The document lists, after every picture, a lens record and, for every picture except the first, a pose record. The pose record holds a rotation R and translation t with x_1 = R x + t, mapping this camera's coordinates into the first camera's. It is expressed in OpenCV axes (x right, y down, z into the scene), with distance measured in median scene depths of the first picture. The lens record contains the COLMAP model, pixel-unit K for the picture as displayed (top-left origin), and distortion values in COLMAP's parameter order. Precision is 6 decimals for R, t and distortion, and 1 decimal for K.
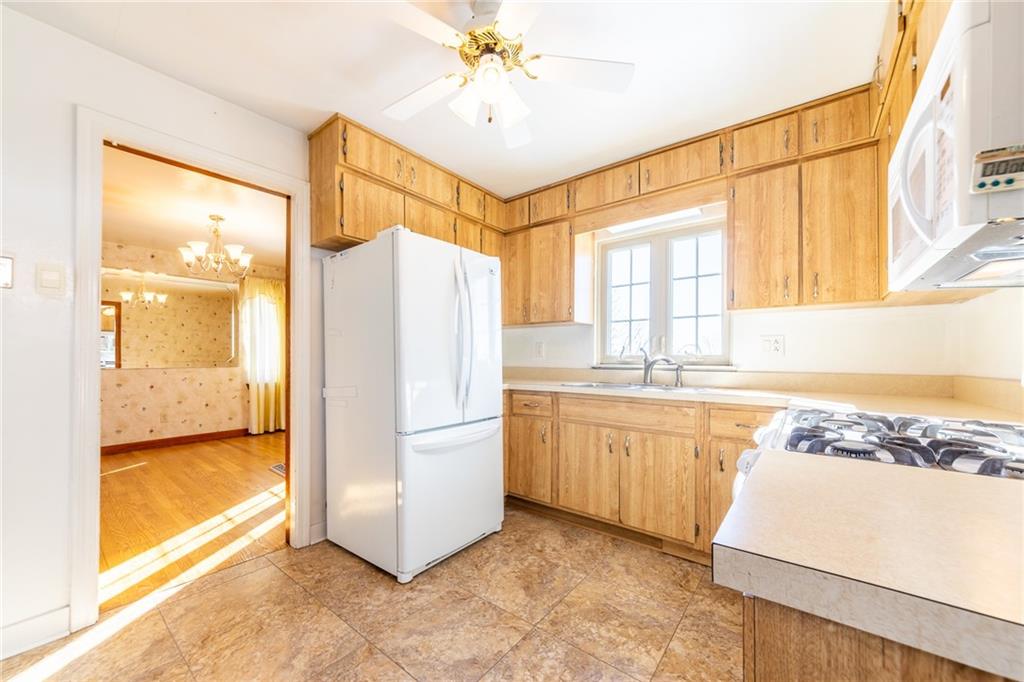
lens RADIAL K [[379.5, 0, 514.4], [0, 379.5, 354.2], [0, 0, 1]] dist [-0.013449, 0.000129]
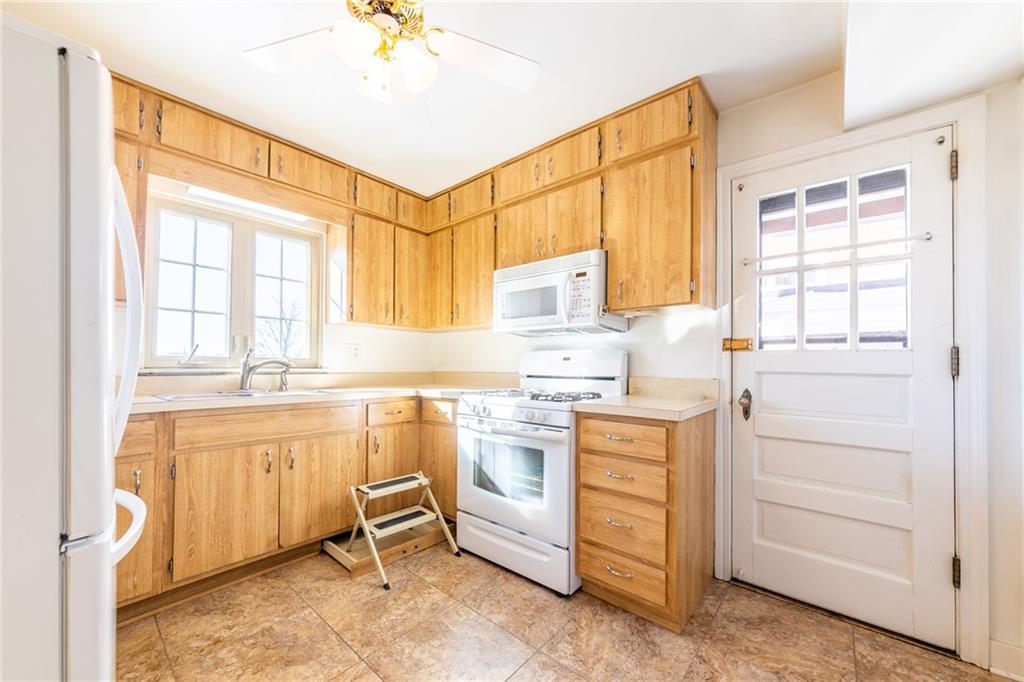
lens RADIAL K [[382.0, 0, 515.1], [0, 382.0, 353.2], [0, 0, 1]] dist [-0.000573, 0.000095]
pose [[0.042423, 0.023267, 0.998829, -0.612416], [-0.016102, 0.999615, -0.022601, 0.002438], [-0.998970, -0.015124, 0.042781, 0.433446]]
